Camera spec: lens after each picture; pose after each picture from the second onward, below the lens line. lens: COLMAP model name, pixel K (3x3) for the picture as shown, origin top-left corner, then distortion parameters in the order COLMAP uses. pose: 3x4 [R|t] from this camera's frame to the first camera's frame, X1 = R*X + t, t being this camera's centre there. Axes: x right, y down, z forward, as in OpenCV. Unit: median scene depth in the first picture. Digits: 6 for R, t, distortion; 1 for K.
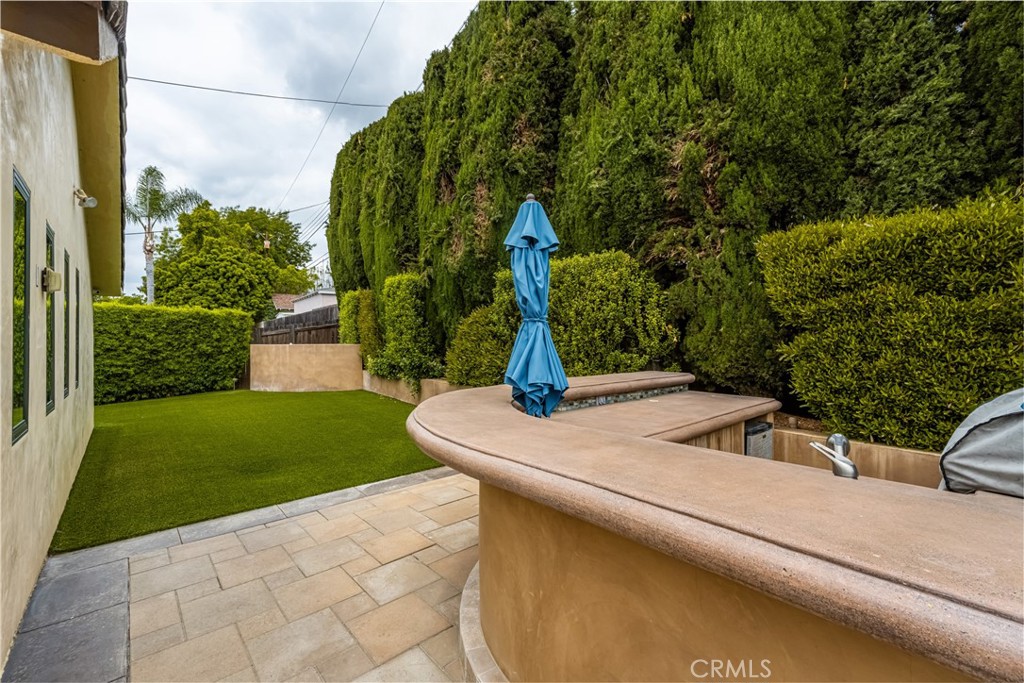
lens RADIAL K [[424.8, 0, 514.7], [0, 424.8, 341.3], [0, 0, 1]] dist [0.001685, 0.000123]
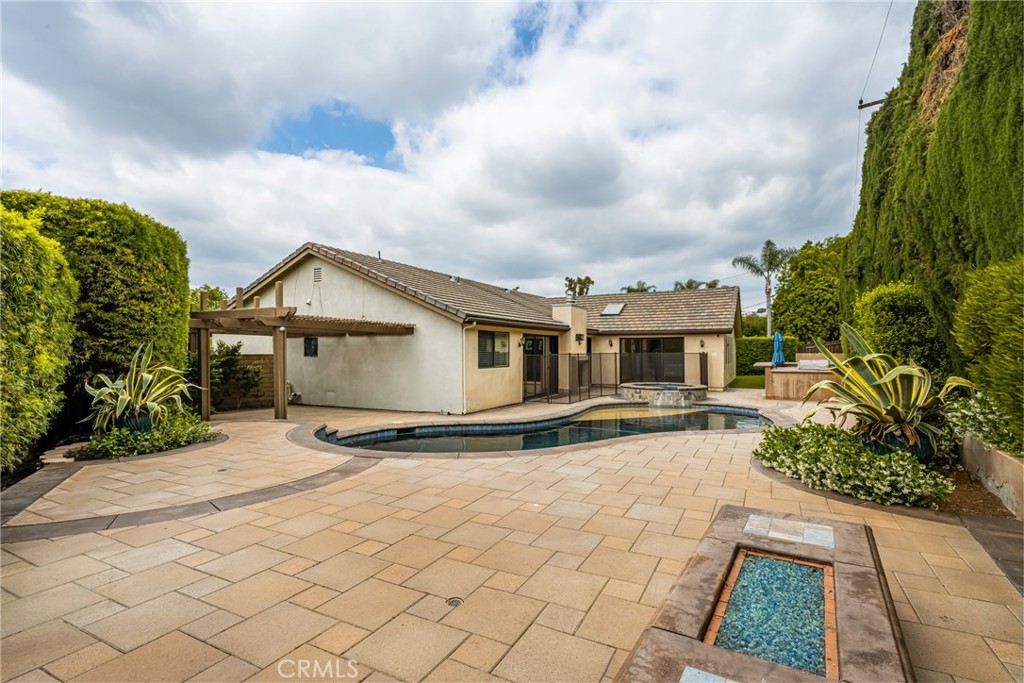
lens RADIAL K [[496.6, 0, 512.7], [0, 496.6, 344.1], [0, 0, 1]] dist [-0.001723, -0.000111]
pose [[0.341103, -0.007384, -0.939997, 0.448183], [0.000671, 0.999971, -0.007611, -0.007862], [0.940026, 0.001966, 0.341098, -0.423977]]
